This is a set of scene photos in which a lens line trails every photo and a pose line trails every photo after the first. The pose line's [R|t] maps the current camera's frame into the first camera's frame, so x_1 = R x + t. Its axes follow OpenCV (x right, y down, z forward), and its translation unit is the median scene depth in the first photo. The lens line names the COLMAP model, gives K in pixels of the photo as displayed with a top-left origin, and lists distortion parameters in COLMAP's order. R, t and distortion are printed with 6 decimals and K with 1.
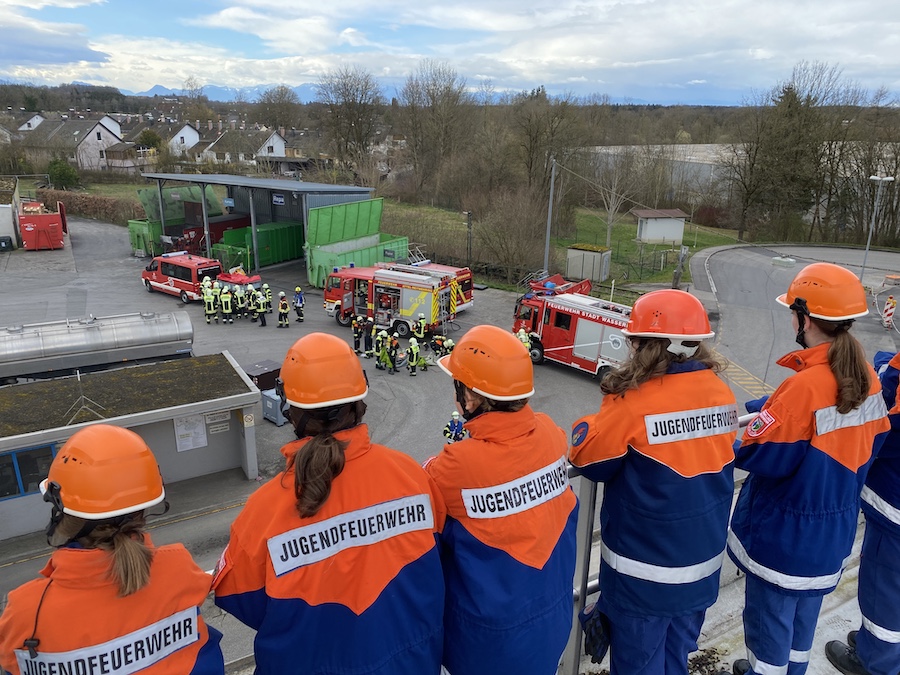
lens RADIAL K [[695.6, 0, 450.0], [0, 695.6, 337.5], [0, 0, 1]] dist [0.002110, -0.002737]
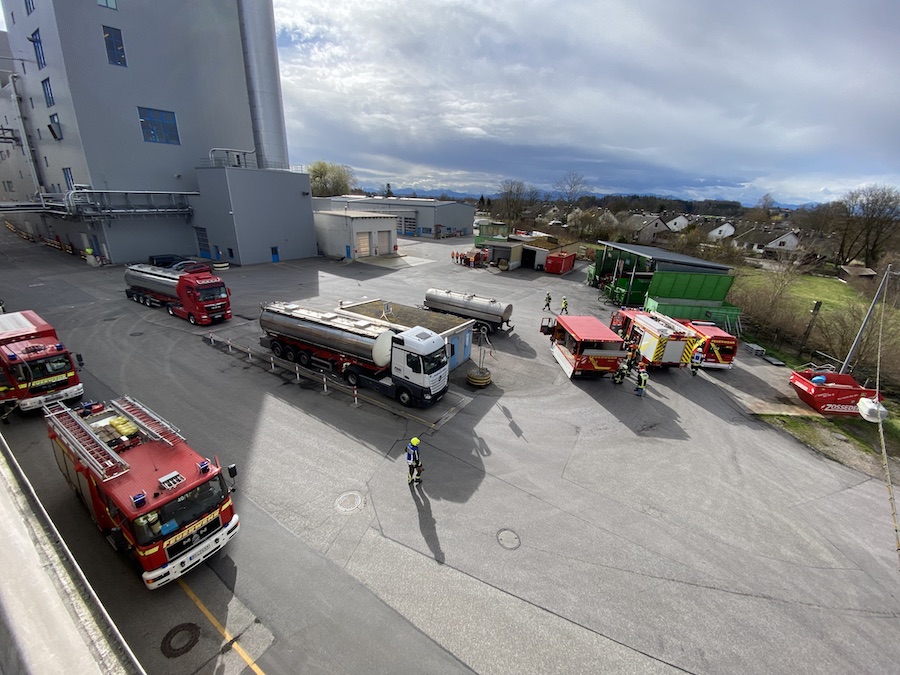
lens RADIAL K [[370.9, 0, 450.0], [0, 370.9, 337.5], [0, 0, 1]] dist [-0.000871, -0.000299]
pose [[0.452291, 0.313951, -0.834786, 0.146635], [-0.312067, 0.932536, 0.181634, -0.026657], [0.835492, 0.178358, 0.519752, 0.109356]]
